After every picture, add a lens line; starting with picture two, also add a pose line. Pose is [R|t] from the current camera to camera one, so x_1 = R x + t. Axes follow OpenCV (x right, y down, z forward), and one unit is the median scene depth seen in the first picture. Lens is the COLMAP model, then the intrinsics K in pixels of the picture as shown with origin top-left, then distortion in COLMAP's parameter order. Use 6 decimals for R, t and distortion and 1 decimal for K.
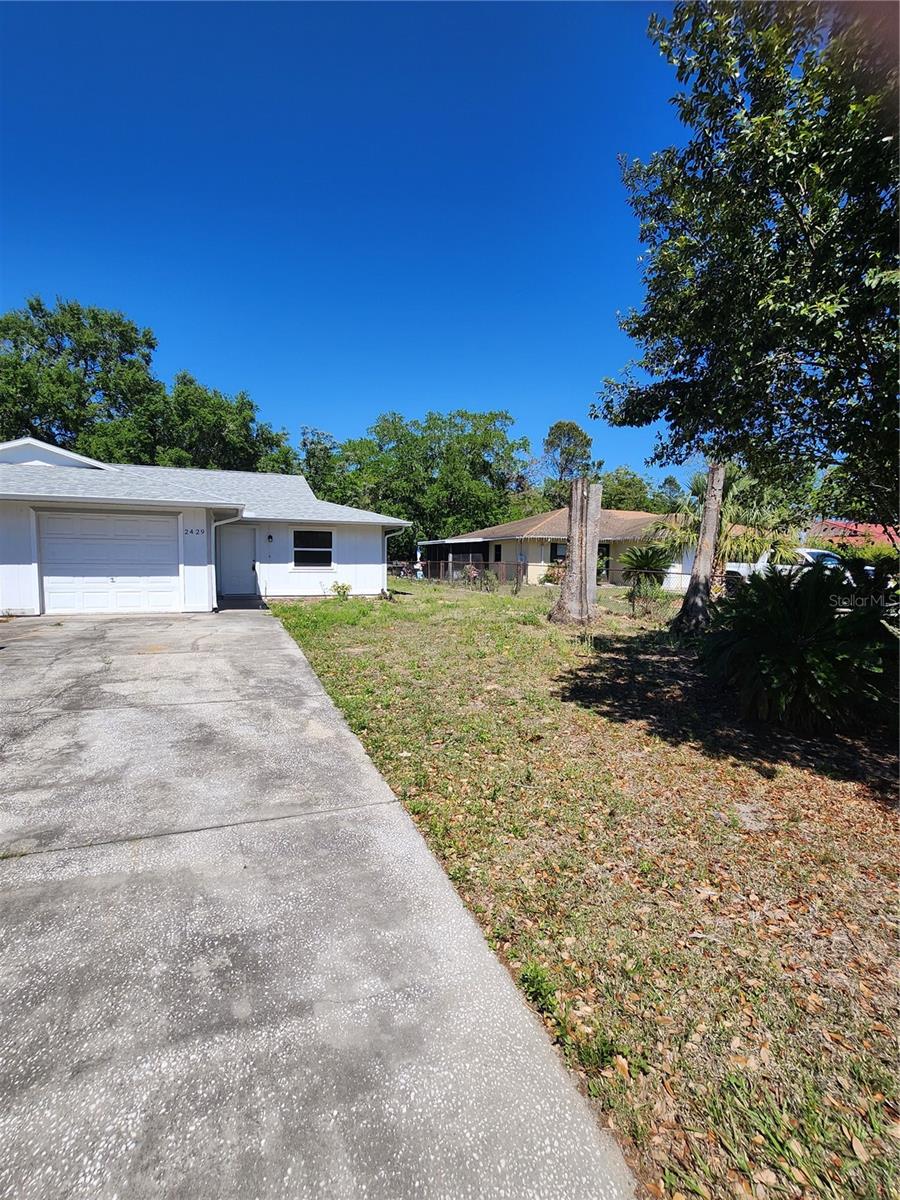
lens RADIAL K [[559.0, 0, 448.1], [0, 559.0, 601.4], [0, 0, 1]] dist [-0.015047, 0.000505]
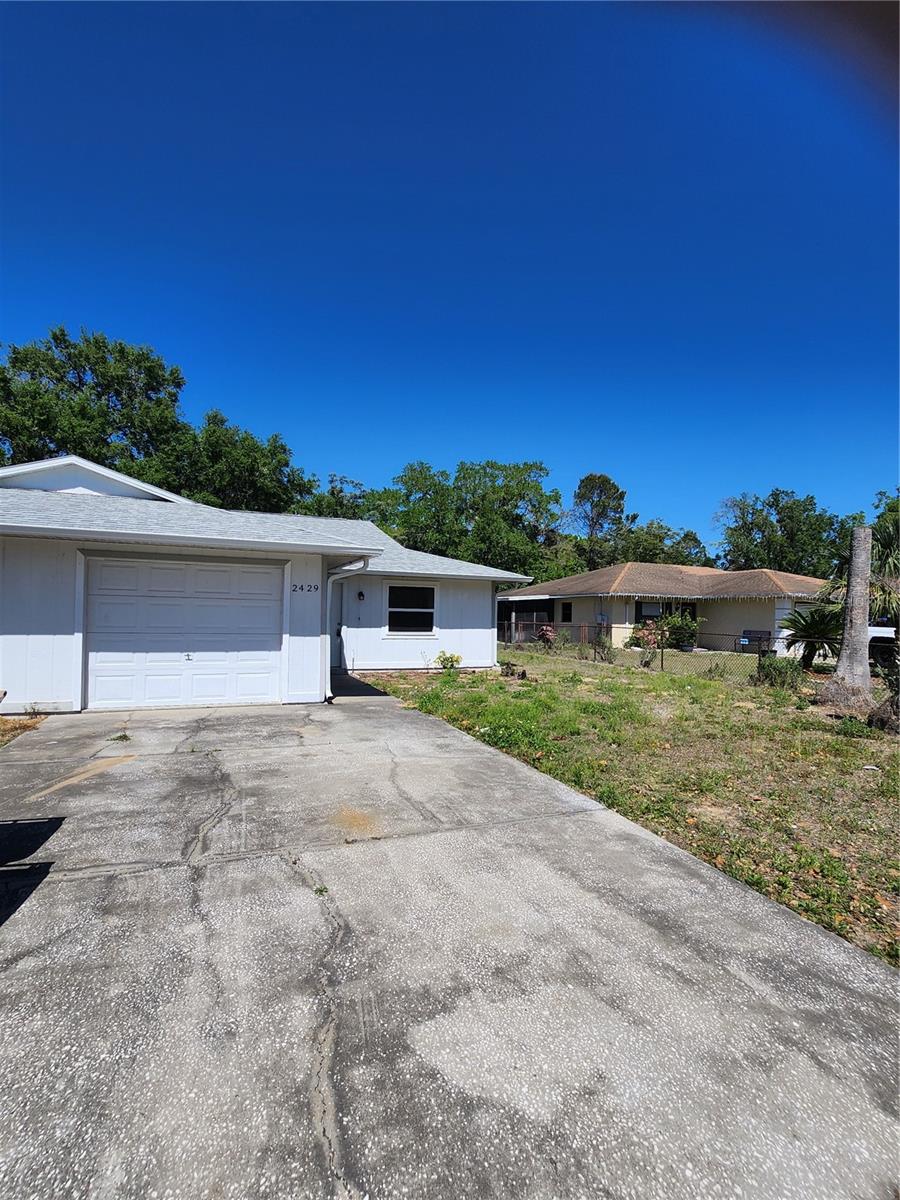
lens RADIAL K [[559.0, 0, 448.1], [0, 559.0, 601.4], [0, 0, 1]] dist [-0.015047, 0.000505]
pose [[0.999786, 0.008385, 0.018894, -0.116277], [-0.006532, 0.995354, -0.096058, -0.016743], [-0.019612, 0.095914, 0.995196, 0.119744]]
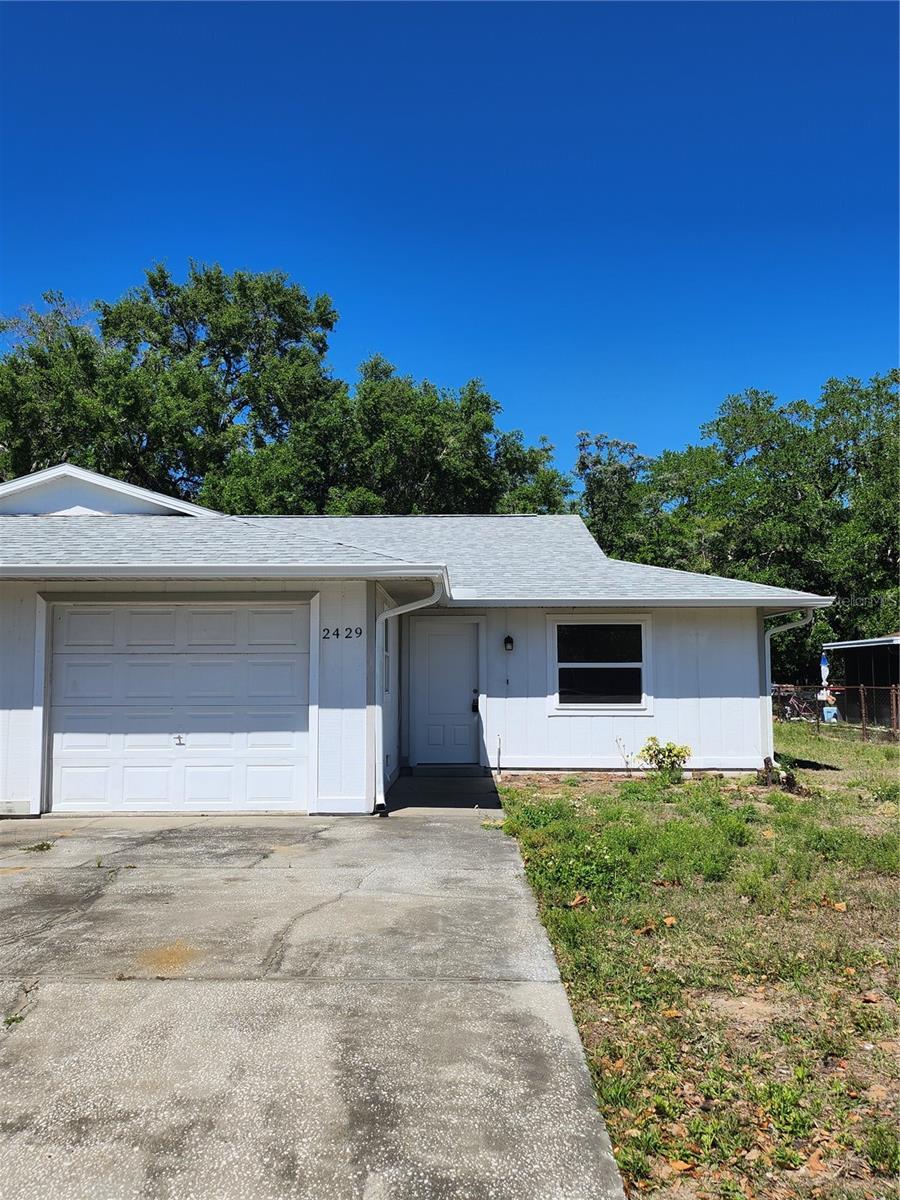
lens RADIAL K [[1021.3, 0, 450.8], [0, 1021.3, 592.0], [0, 0, 1]] dist [0.089536, -0.117708]
pose [[0.928112, -0.044564, -0.369624, -0.025522], [-0.014533, 0.987717, -0.155577, -0.011861], [0.372017, 0.149764, 0.916064, 0.106127]]
